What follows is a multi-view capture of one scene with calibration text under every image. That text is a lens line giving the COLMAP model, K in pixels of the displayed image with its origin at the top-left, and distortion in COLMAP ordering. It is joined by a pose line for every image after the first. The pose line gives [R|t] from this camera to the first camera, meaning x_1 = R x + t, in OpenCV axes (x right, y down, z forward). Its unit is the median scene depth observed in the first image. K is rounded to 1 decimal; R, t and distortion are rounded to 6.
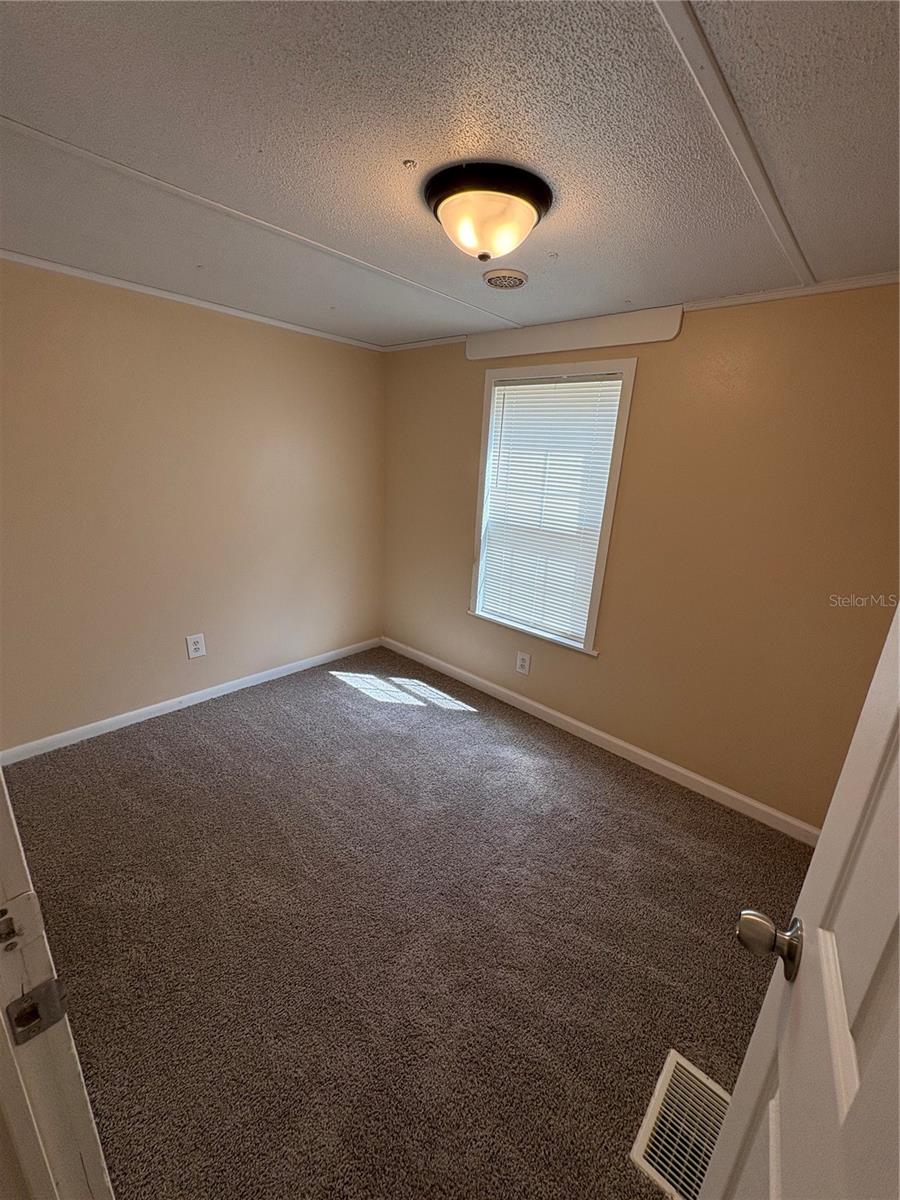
lens RADIAL K [[476.4, 0, 451.5], [0, 476.4, 593.7], [0, 0, 1]] dist [-0.000128, -0.000597]
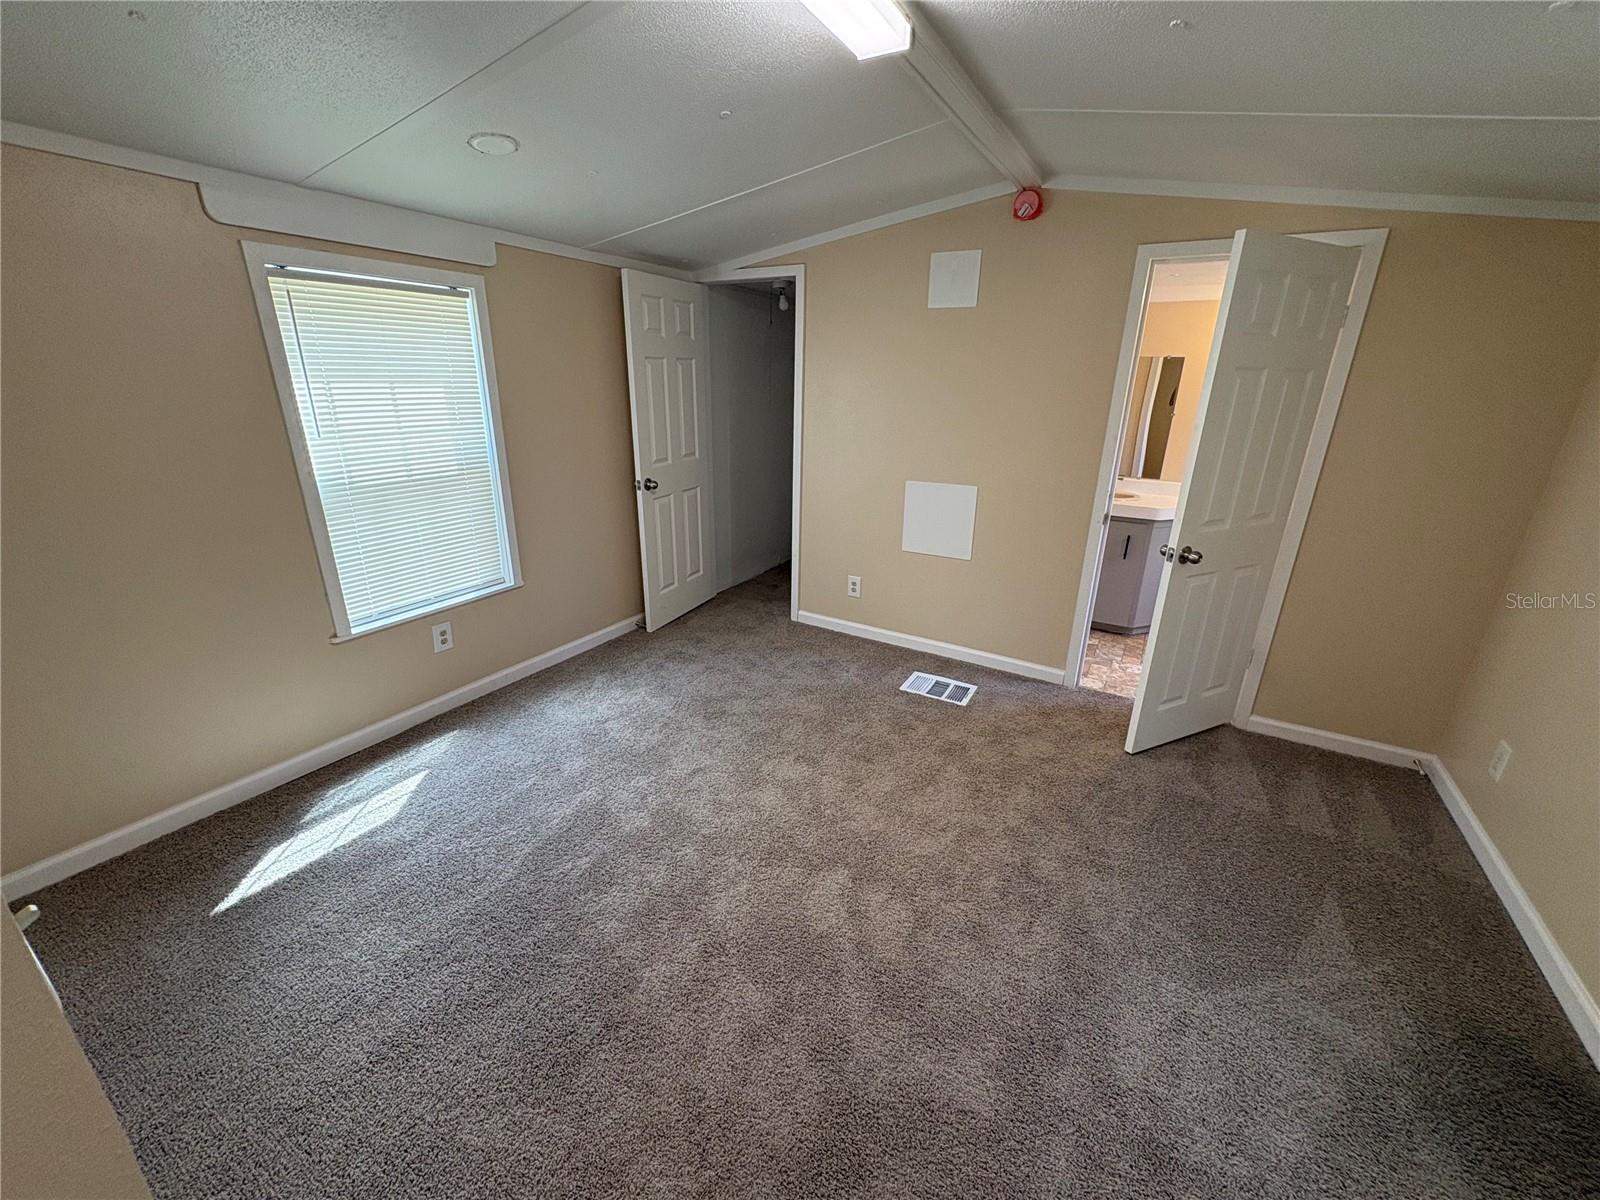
lens RADIAL K [[635.2, 0, 794.3], [0, 635.2, 601.1], [0, 0, 1]] dist [-0.000128, -0.000597]
pose [[-0.196111, -0.390944, 0.899279, -0.858158], [0.243776, 0.868858, 0.430881, -0.232235], [-0.949797, 0.303724, -0.075090, 0.491812]]
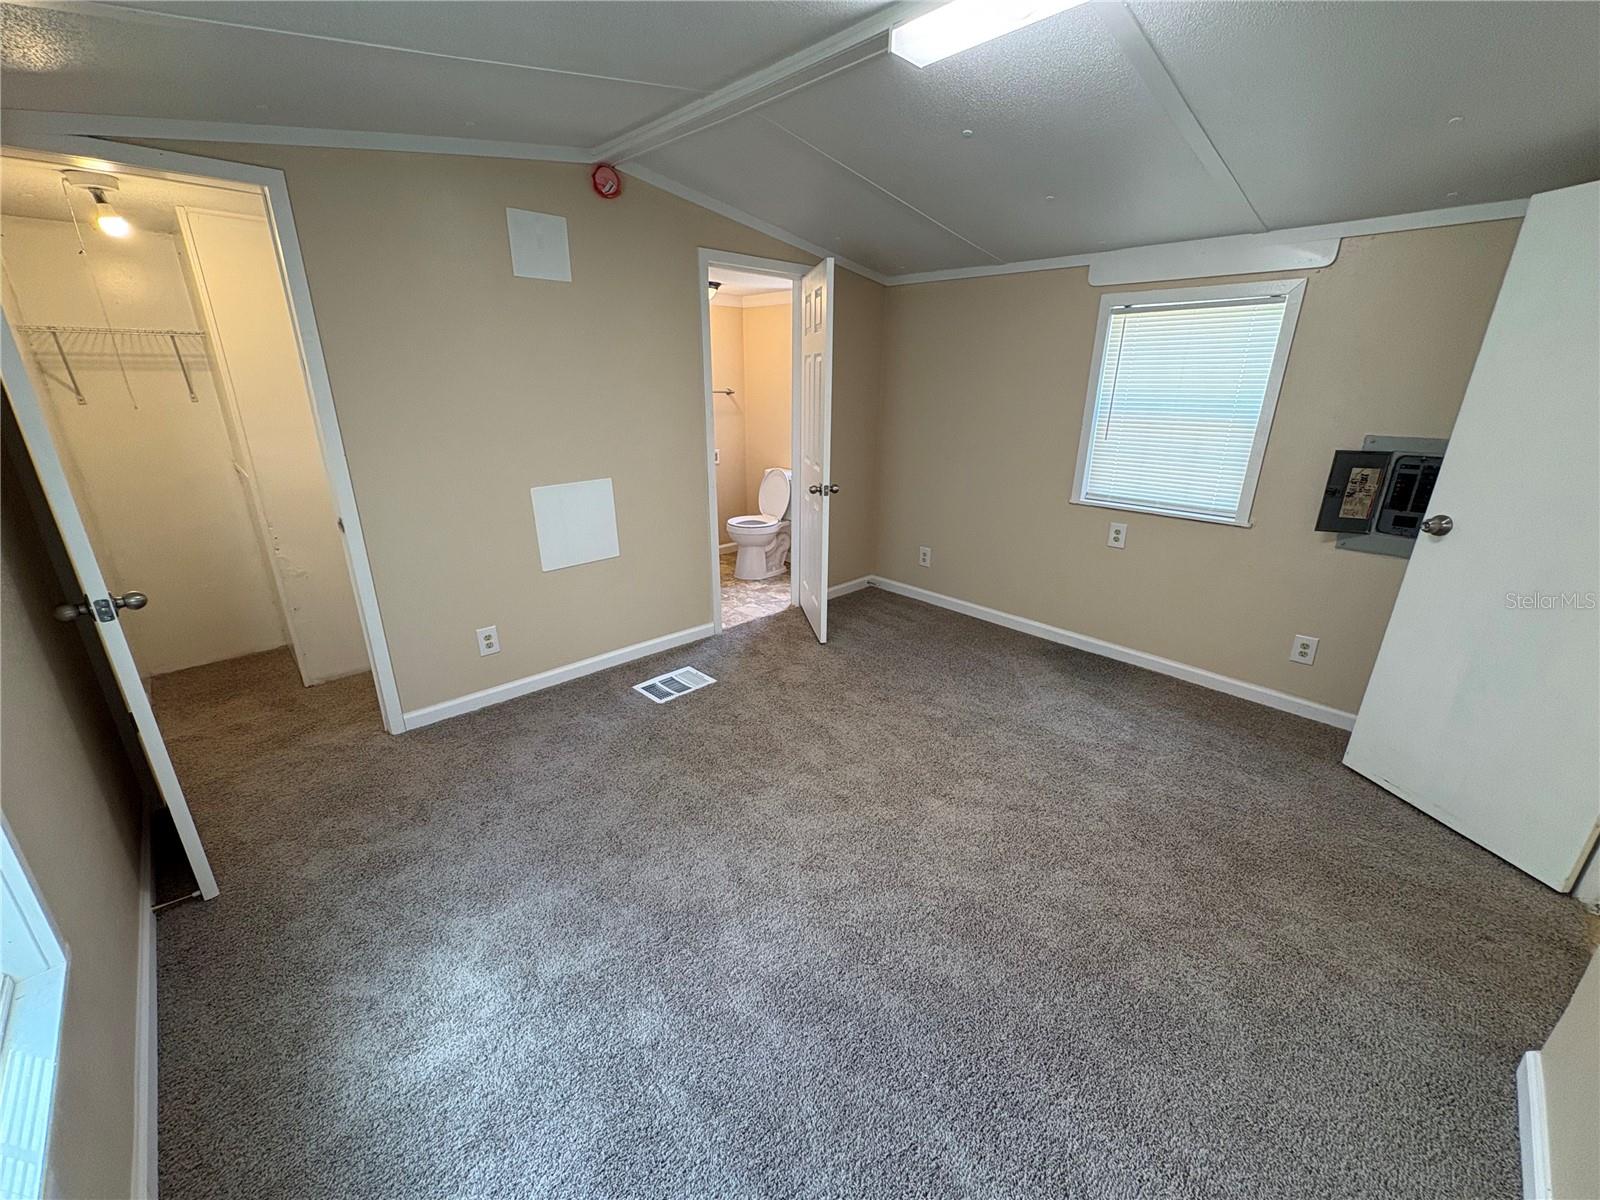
lens RADIAL K [[635.2, 0, 802.7], [0, 635.2, 601.5], [0, 0, 1]] dist [-0.000128, -0.000597]
pose [[-0.994841, -0.089853, 0.047090, -0.182769], [-0.045391, 0.809403, 0.585496, -0.317996], [-0.090723, 0.580338, -0.809306, 1.013881]]
